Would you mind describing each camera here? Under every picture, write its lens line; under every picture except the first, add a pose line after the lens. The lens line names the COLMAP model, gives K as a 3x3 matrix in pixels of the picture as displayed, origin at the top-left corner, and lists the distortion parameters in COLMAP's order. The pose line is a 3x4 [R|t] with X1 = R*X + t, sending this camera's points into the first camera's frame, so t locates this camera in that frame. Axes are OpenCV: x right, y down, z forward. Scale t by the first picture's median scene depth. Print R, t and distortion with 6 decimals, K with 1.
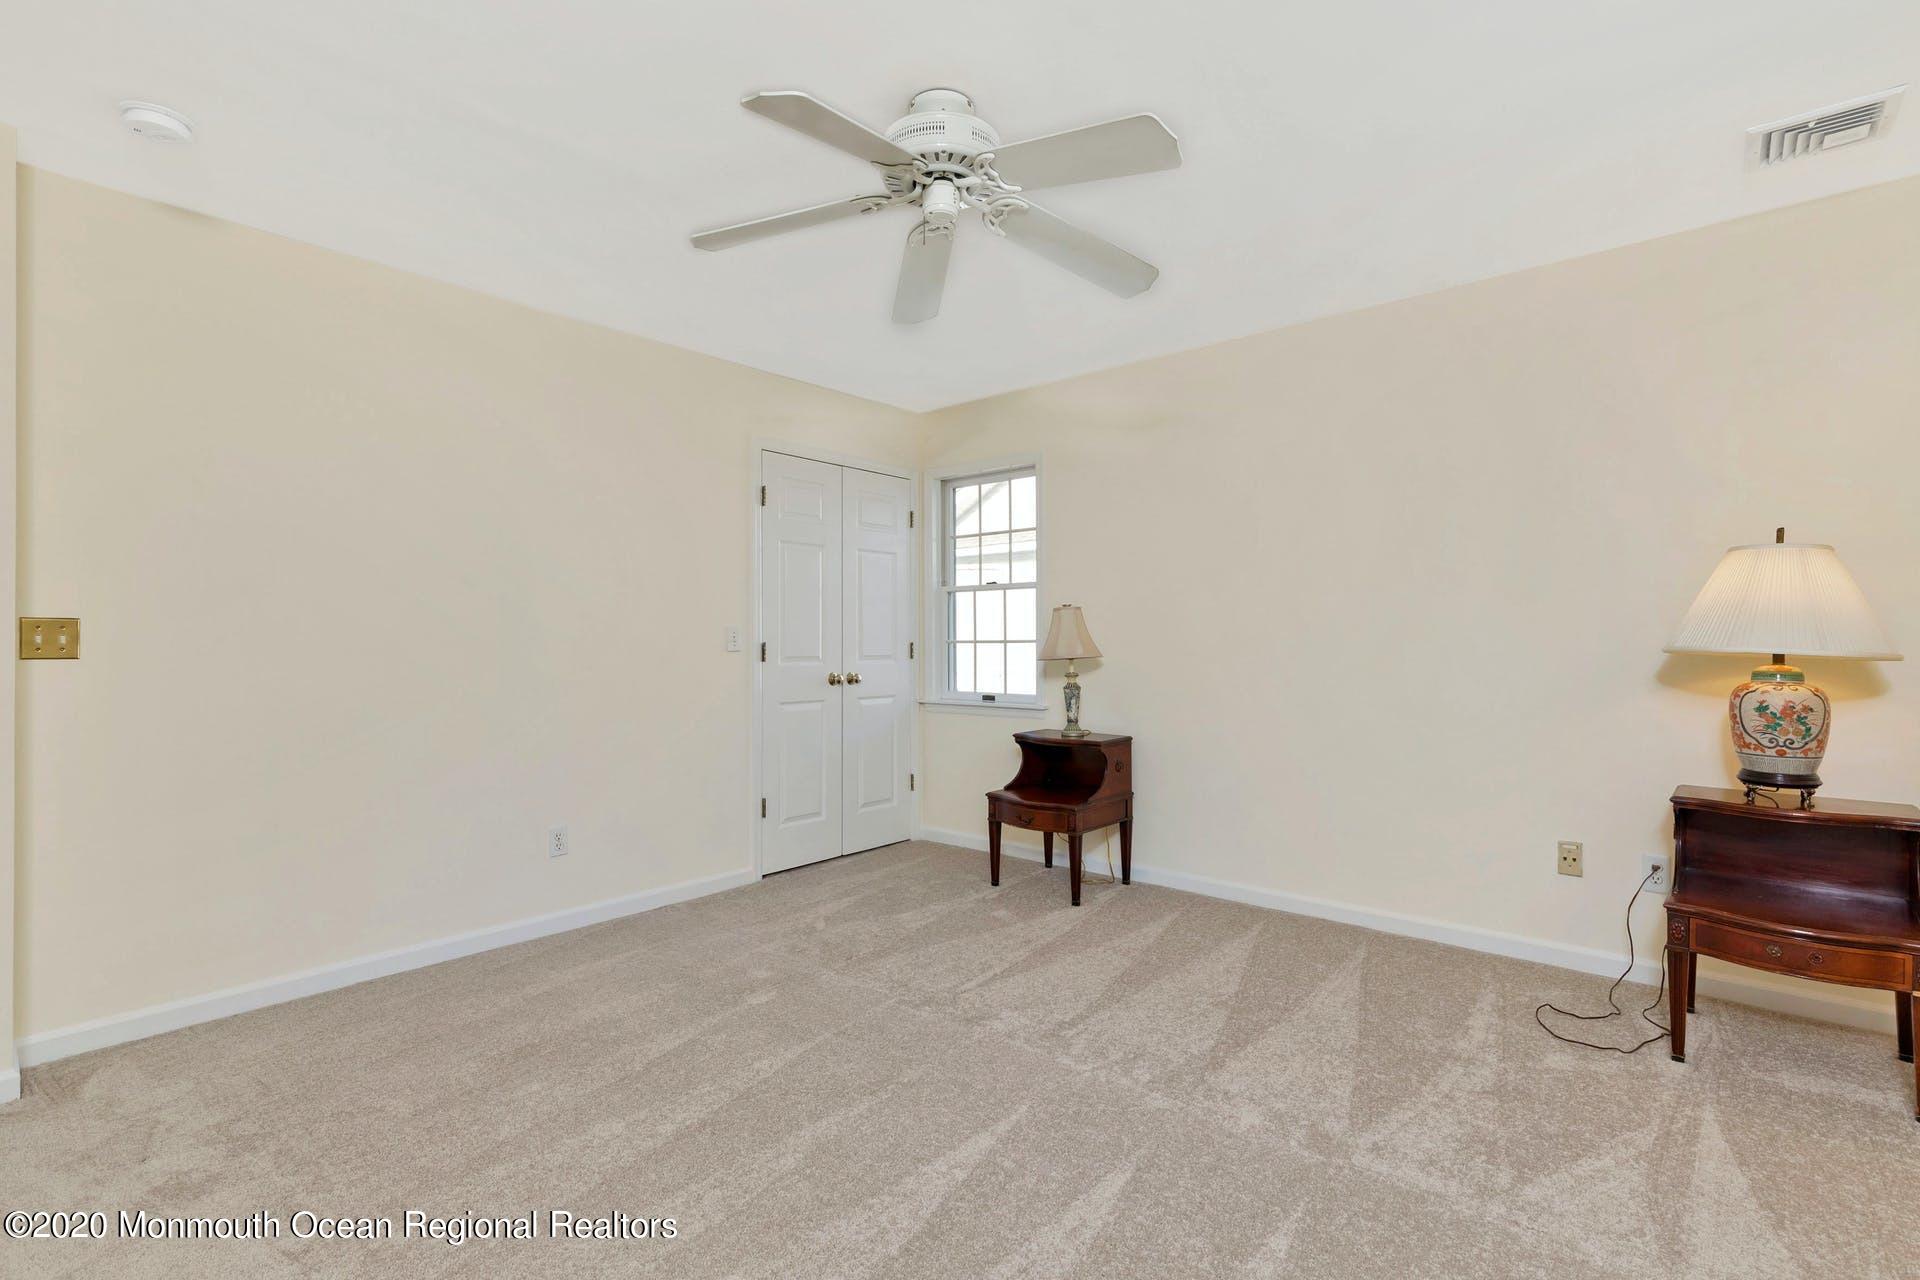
lens RADIAL K [[887.0, 0, 960.0], [0, 887.0, 640.0], [0, 0, 1]] dist [0.015220, -0.000071]
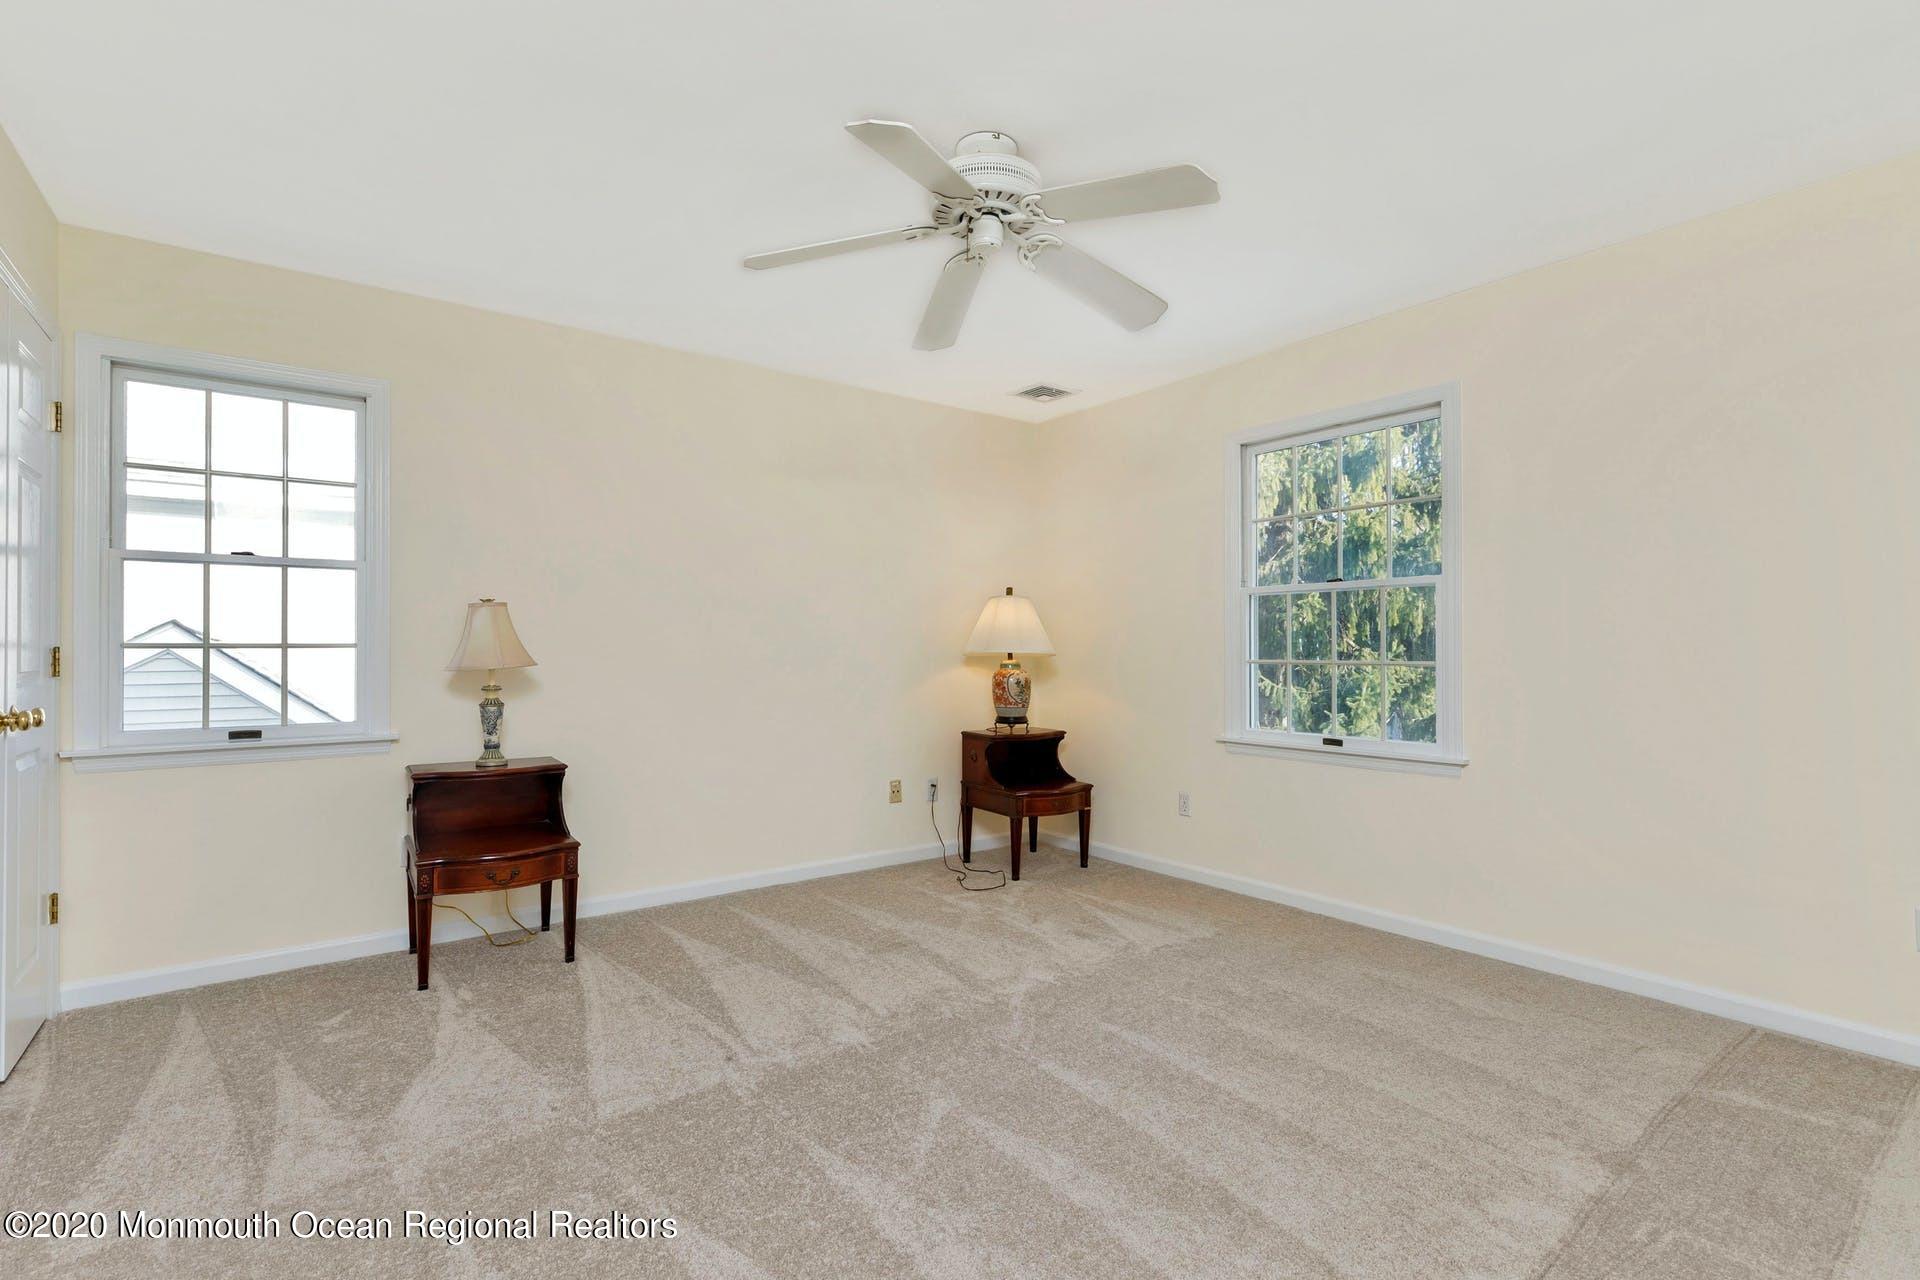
lens RADIAL K [[890.9, 0, 960.0], [0, 890.9, 640.0], [0, 0, 1]] dist [-0.001479, -0.000474]
pose [[0.206289, -0.004750, 0.978480, -0.614875], [-0.012194, 0.999898, 0.007424, -0.016685], [-0.978415, -0.013463, 0.206210, 0.464273]]
